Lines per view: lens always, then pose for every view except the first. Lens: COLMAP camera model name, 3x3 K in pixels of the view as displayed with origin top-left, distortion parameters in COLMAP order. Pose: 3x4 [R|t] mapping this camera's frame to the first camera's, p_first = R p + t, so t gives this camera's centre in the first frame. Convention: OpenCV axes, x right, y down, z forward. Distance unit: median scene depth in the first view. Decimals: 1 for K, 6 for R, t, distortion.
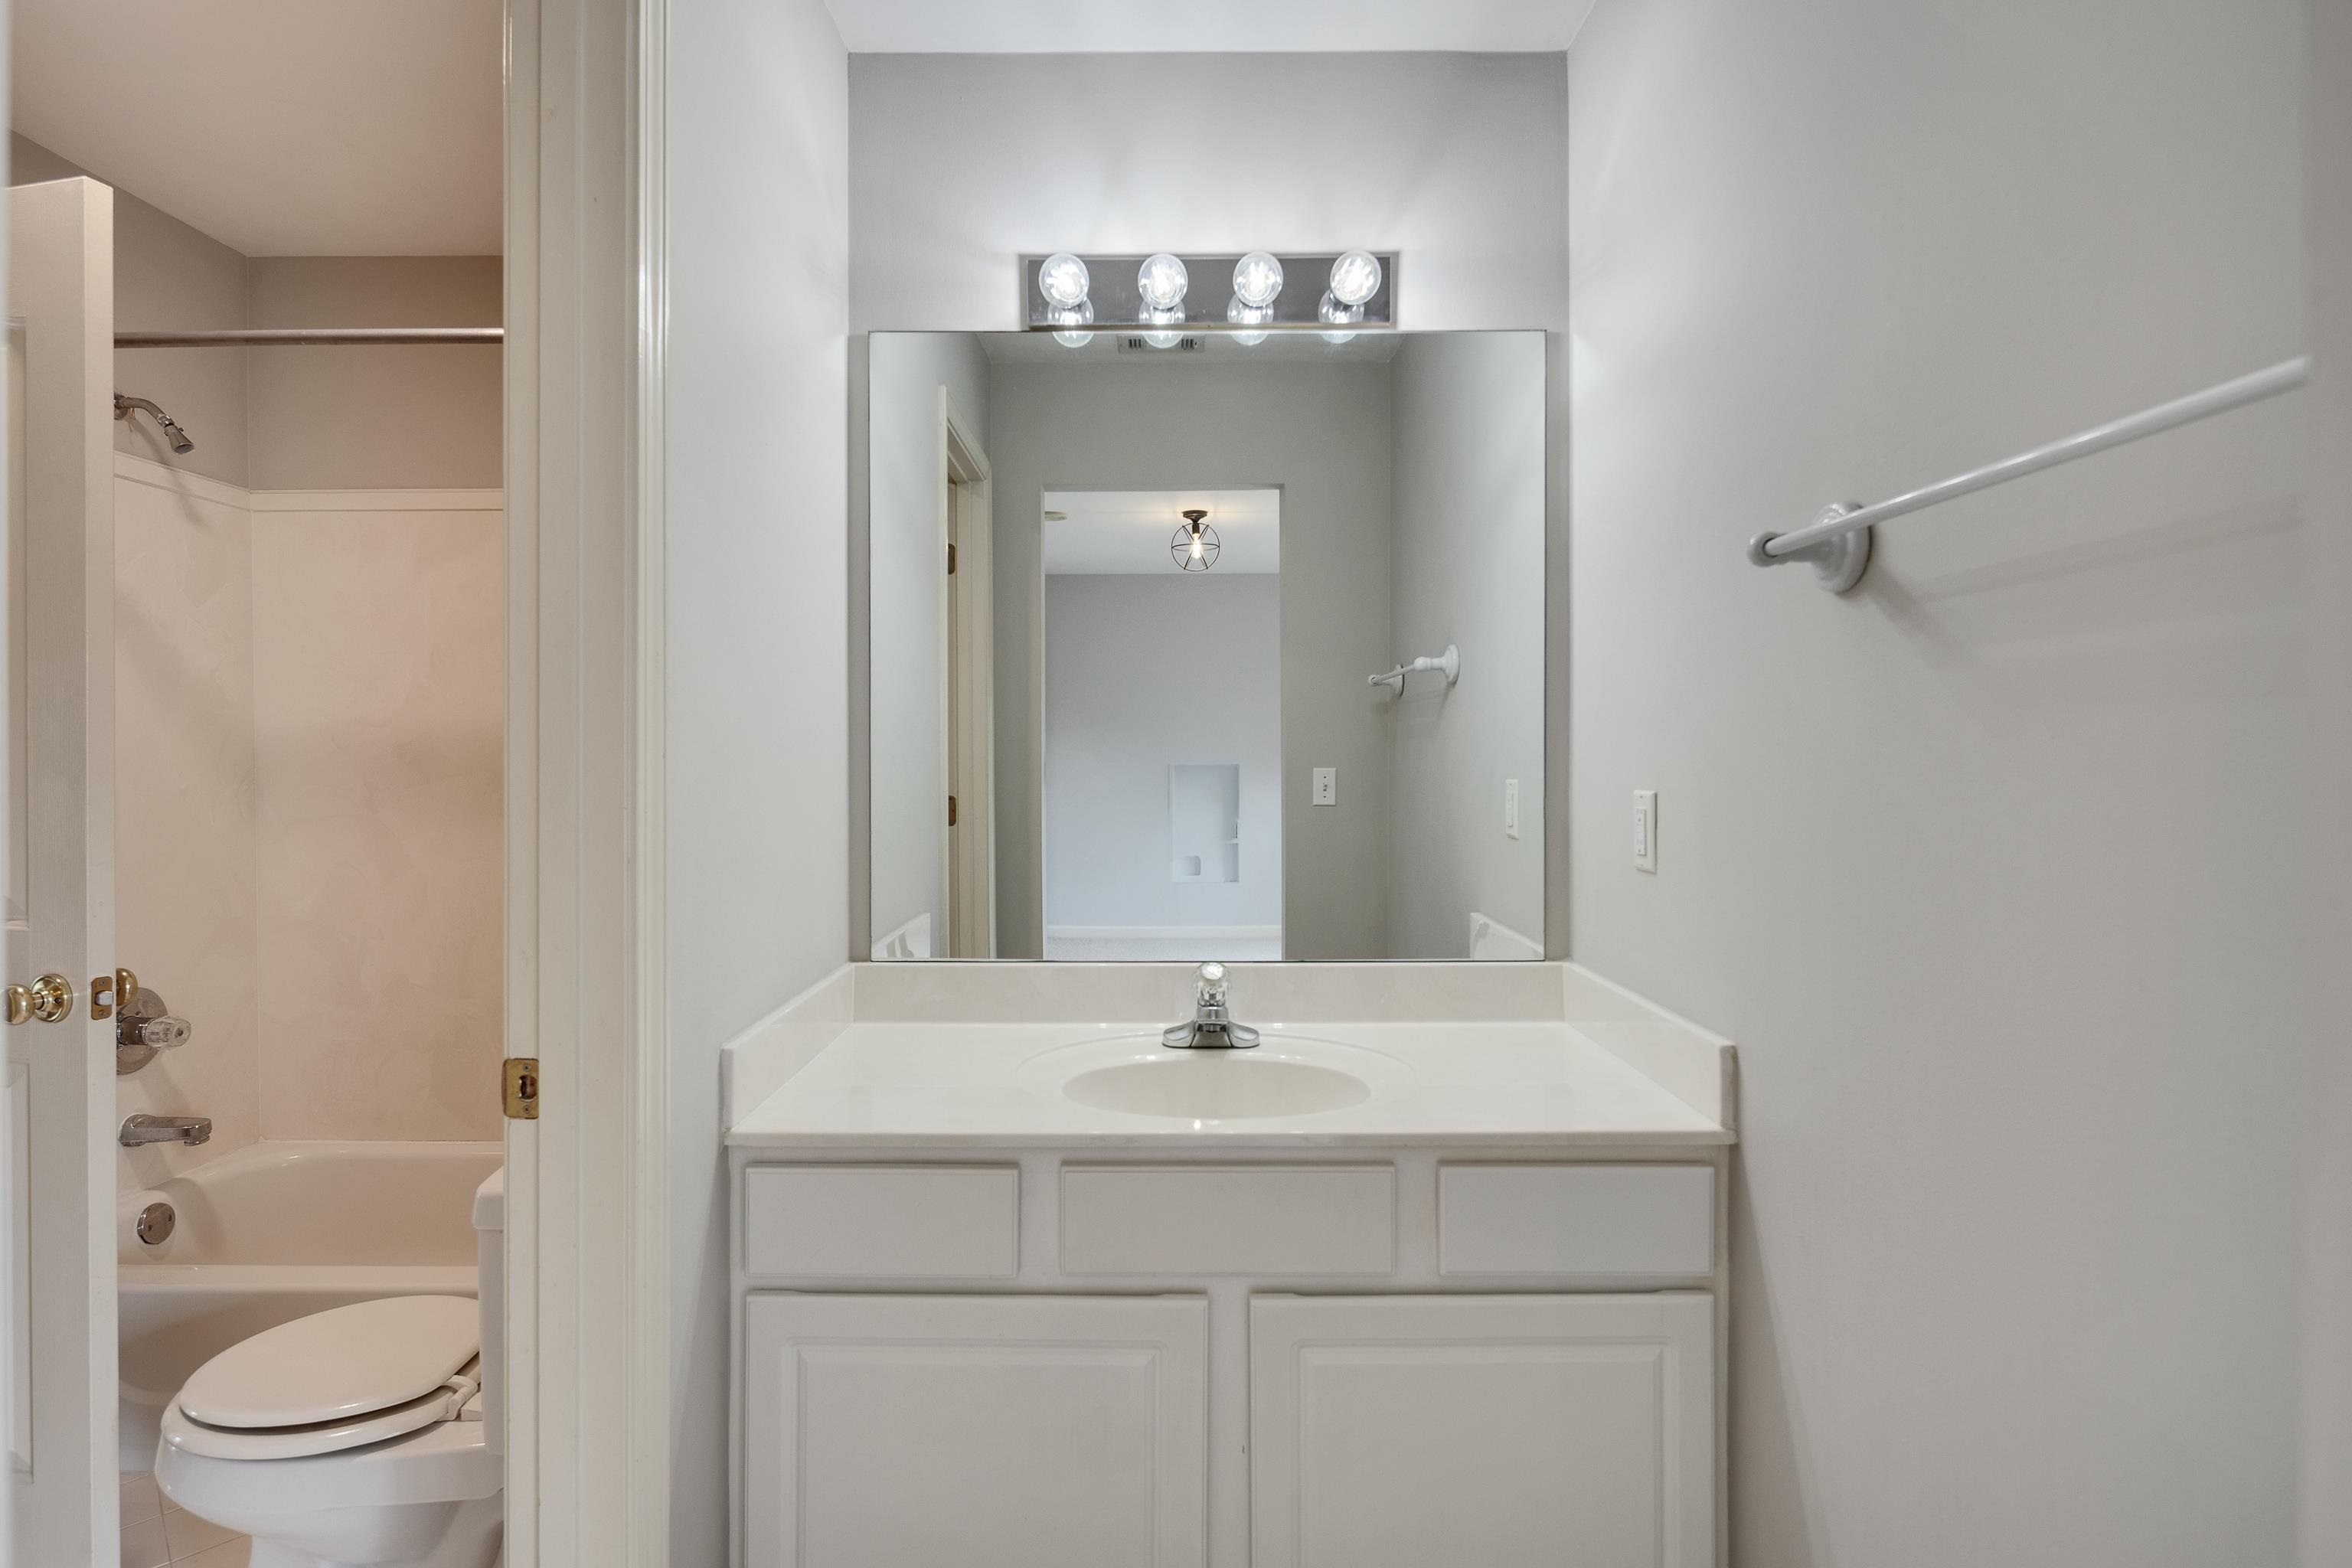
lens RADIAL K [[1131.3, 0, 1171.0], [0, 1131.3, 746.5], [0, 0, 1]] dist [0.014887, -0.014001]
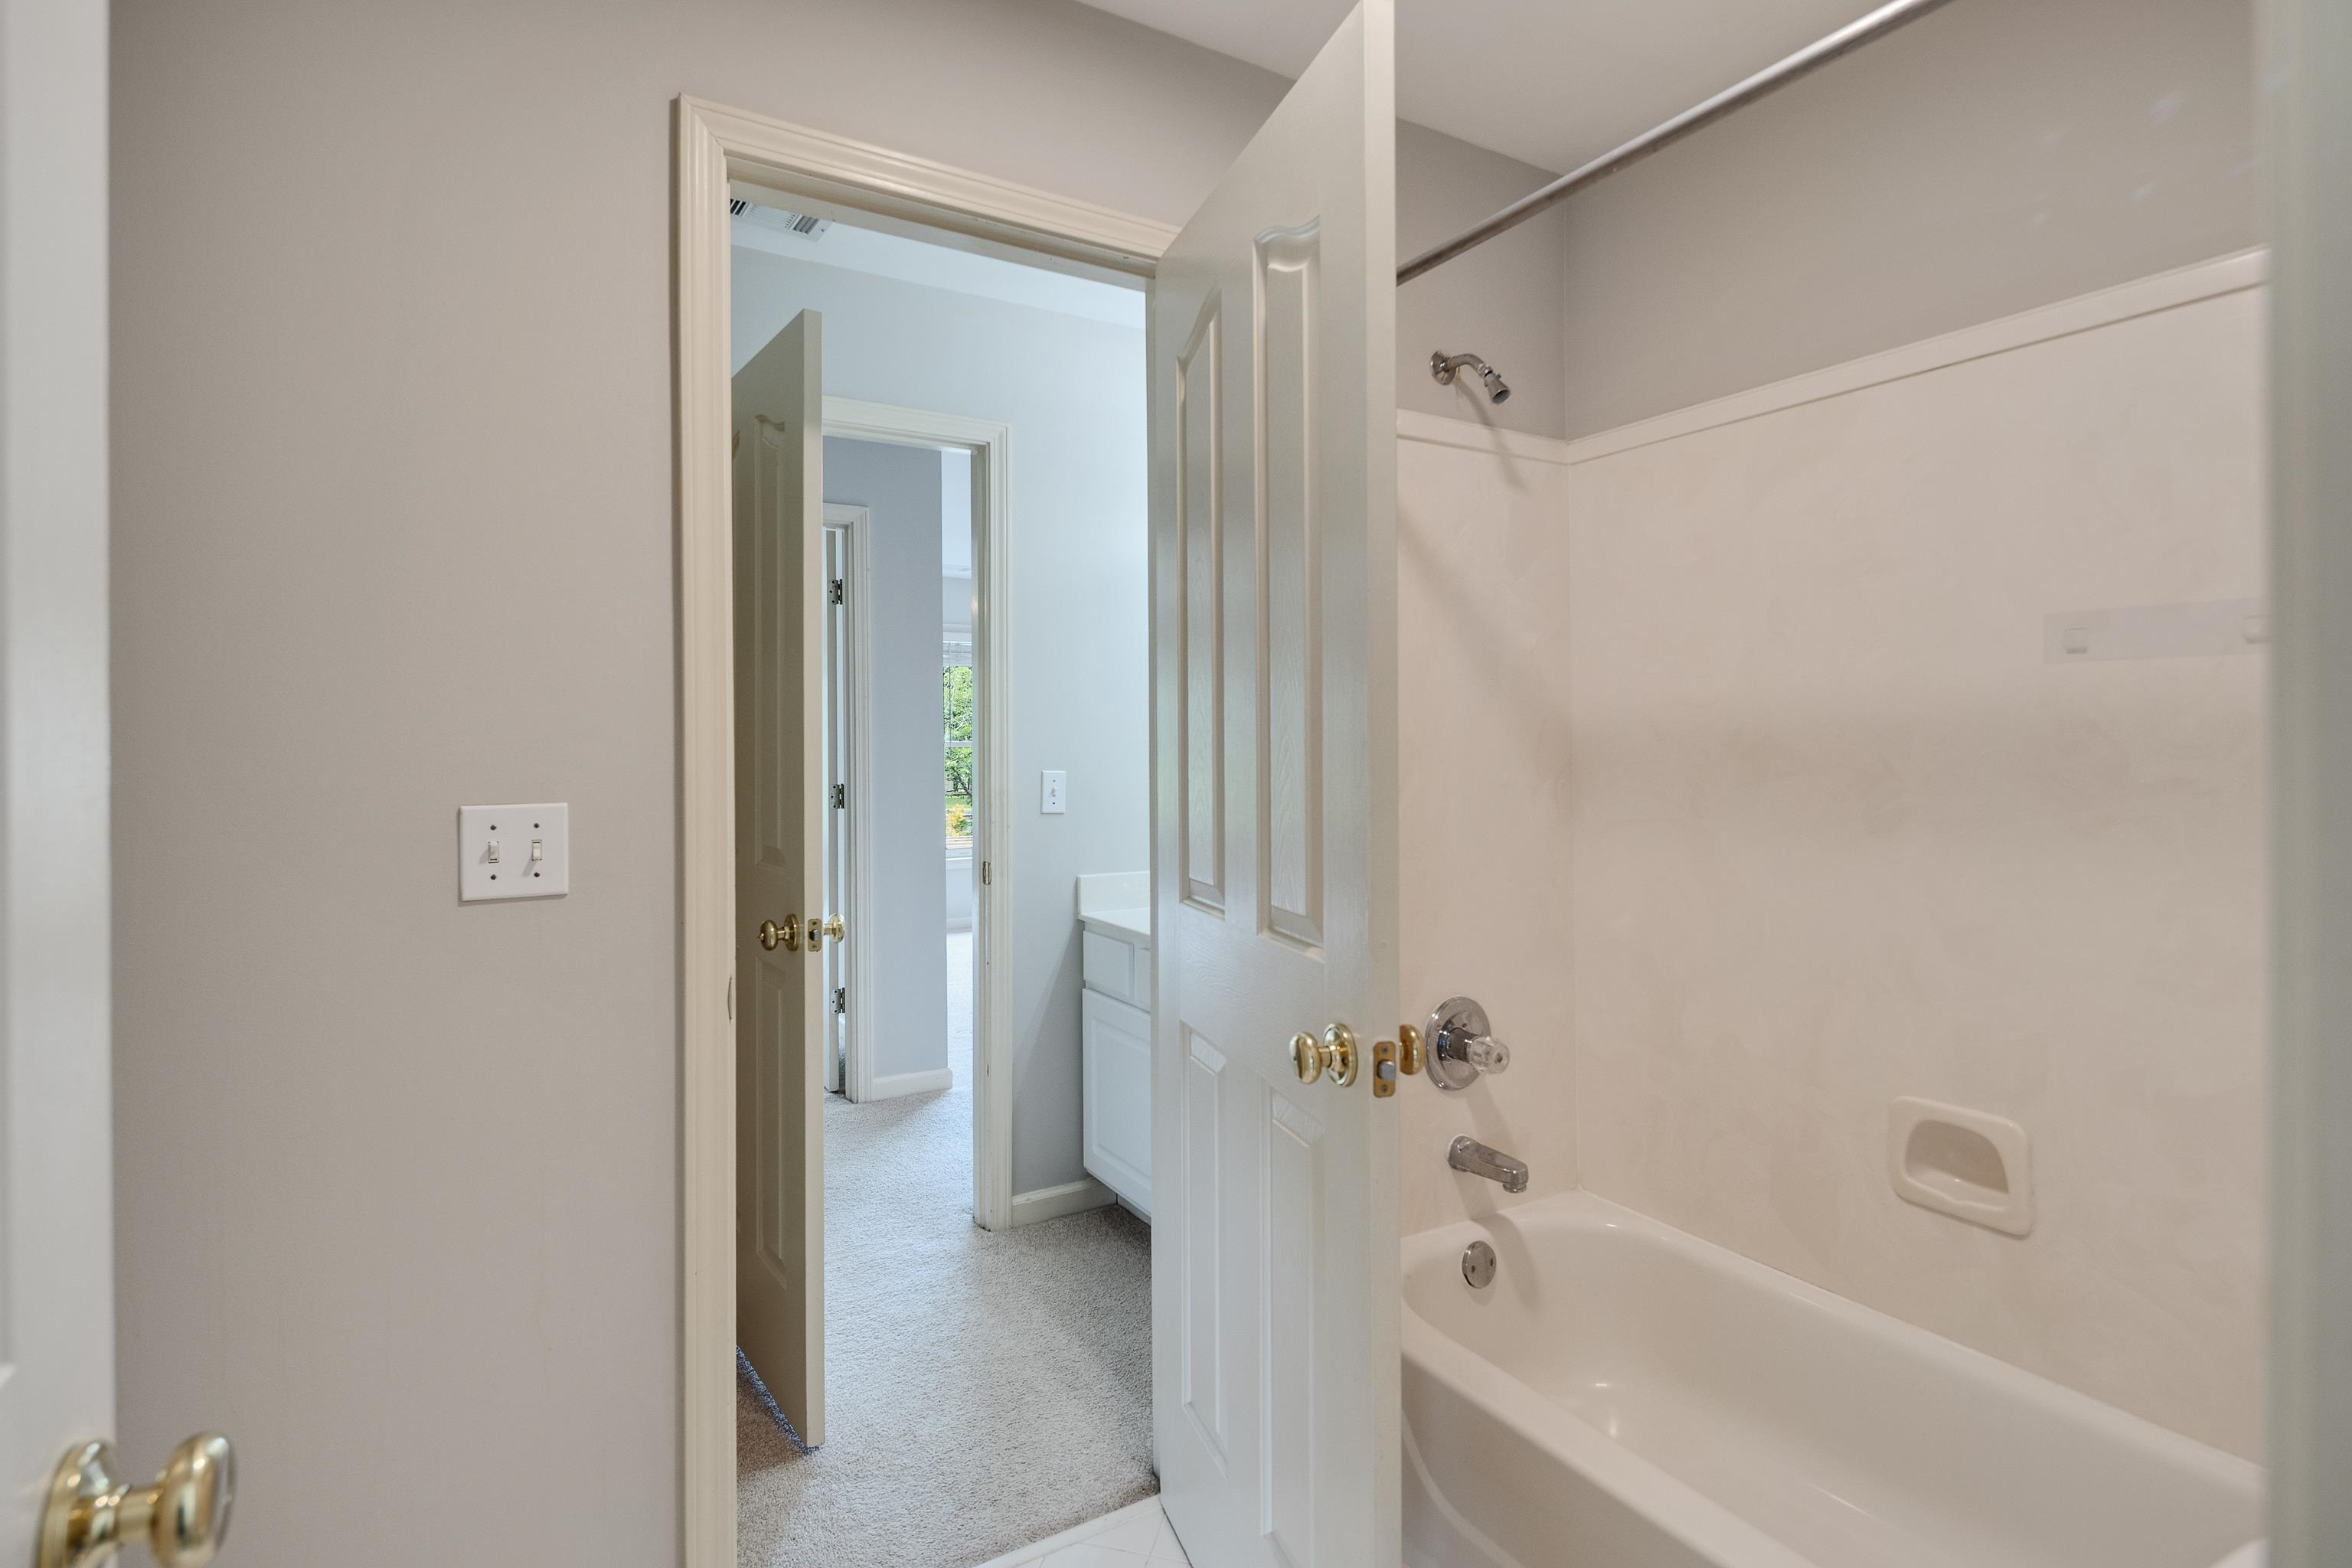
lens RADIAL K [[1131.3, 0, 1171.0], [0, 1131.3, 746.5], [0, 0, 1]] dist [0.014887, -0.014001]
pose [[0.511840, 0.004450, -0.859069, -0.243754], [0.006276, 0.999941, 0.008919, -0.000098], [0.859058, -0.009957, 0.511782, 0.326110]]
